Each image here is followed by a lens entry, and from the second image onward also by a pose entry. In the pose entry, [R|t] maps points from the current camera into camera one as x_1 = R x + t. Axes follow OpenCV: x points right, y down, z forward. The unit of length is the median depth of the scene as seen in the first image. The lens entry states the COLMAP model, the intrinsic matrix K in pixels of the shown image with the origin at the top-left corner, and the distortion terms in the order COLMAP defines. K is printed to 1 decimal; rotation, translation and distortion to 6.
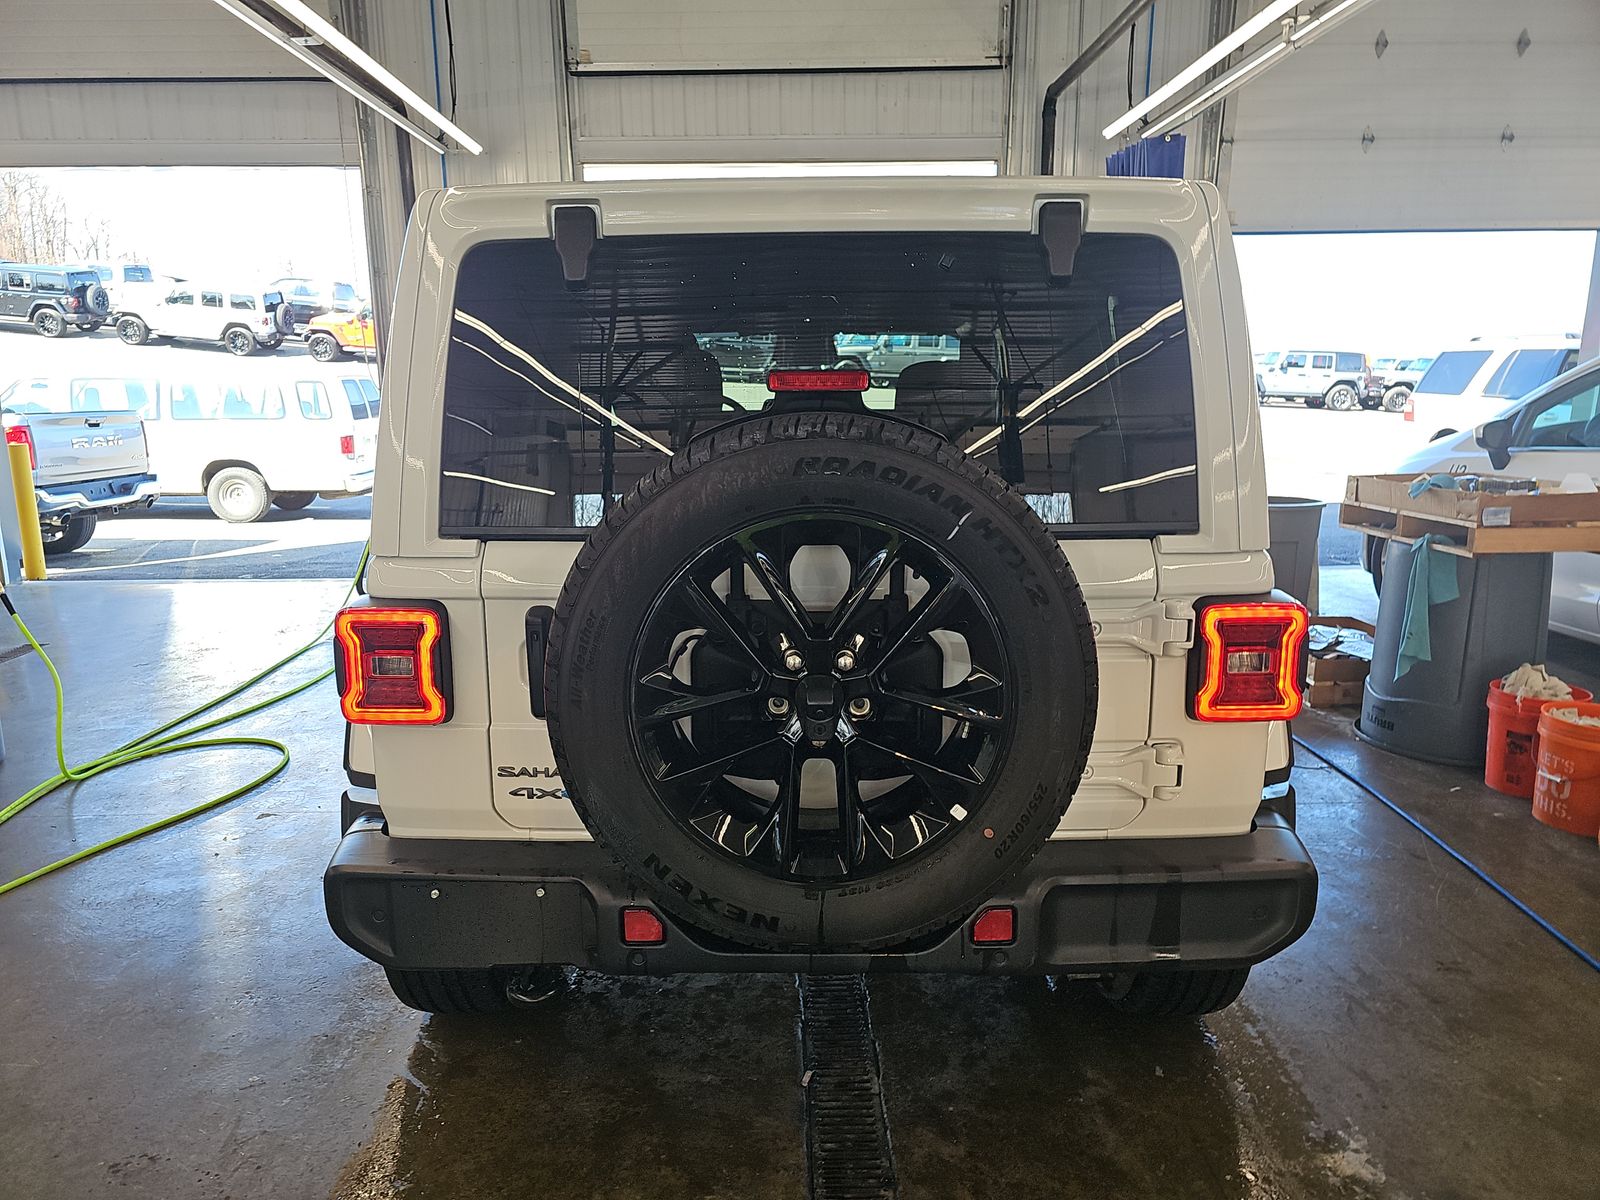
lens RADIAL K [[1091.7, 0, 808.8], [0, 1091.7, 600.2], [0, 0, 1]] dist [0.084217, -0.079224]
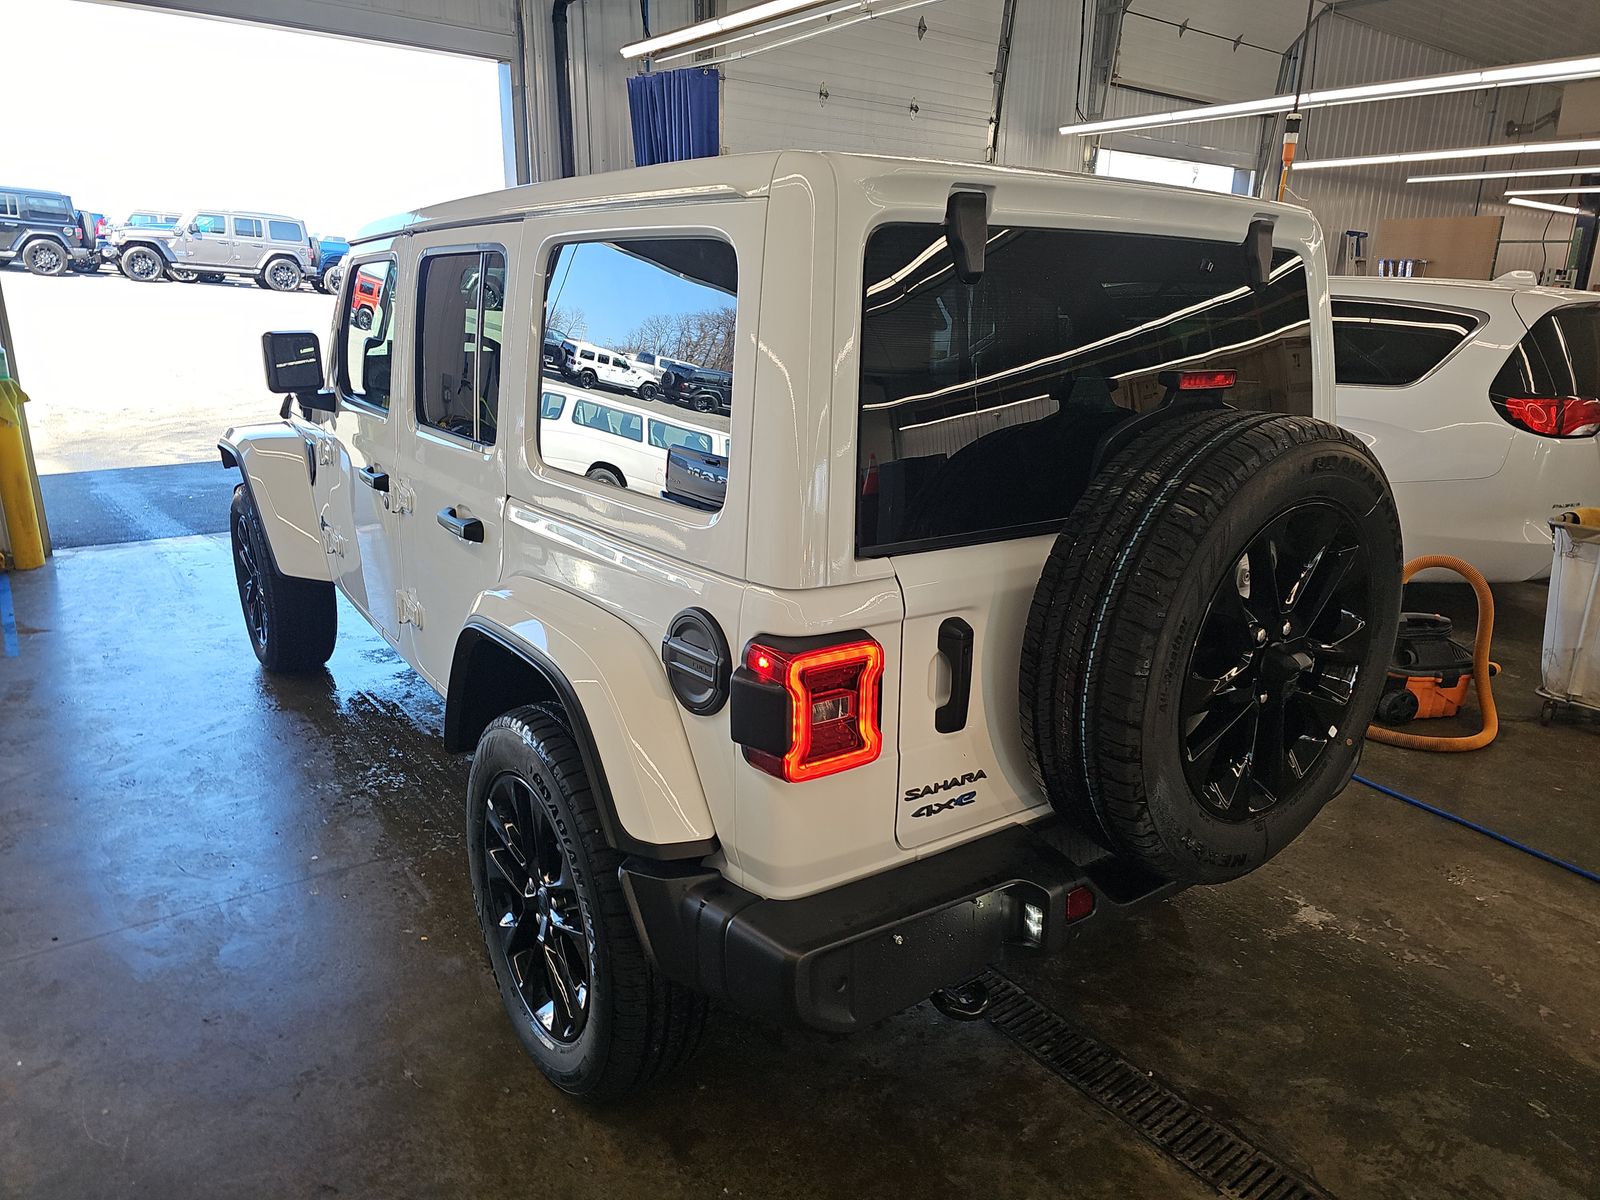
lens RADIAL K [[1091.7, 0, 808.8], [0, 1091.7, 600.2], [0, 0, 1]] dist [0.084217, -0.079224]
pose [[0.786284, -0.143971, 0.600857, -0.888850], [0.089266, 0.988741, 0.120098, -0.131888], [-0.611382, -0.040795, 0.790283, 0.312259]]
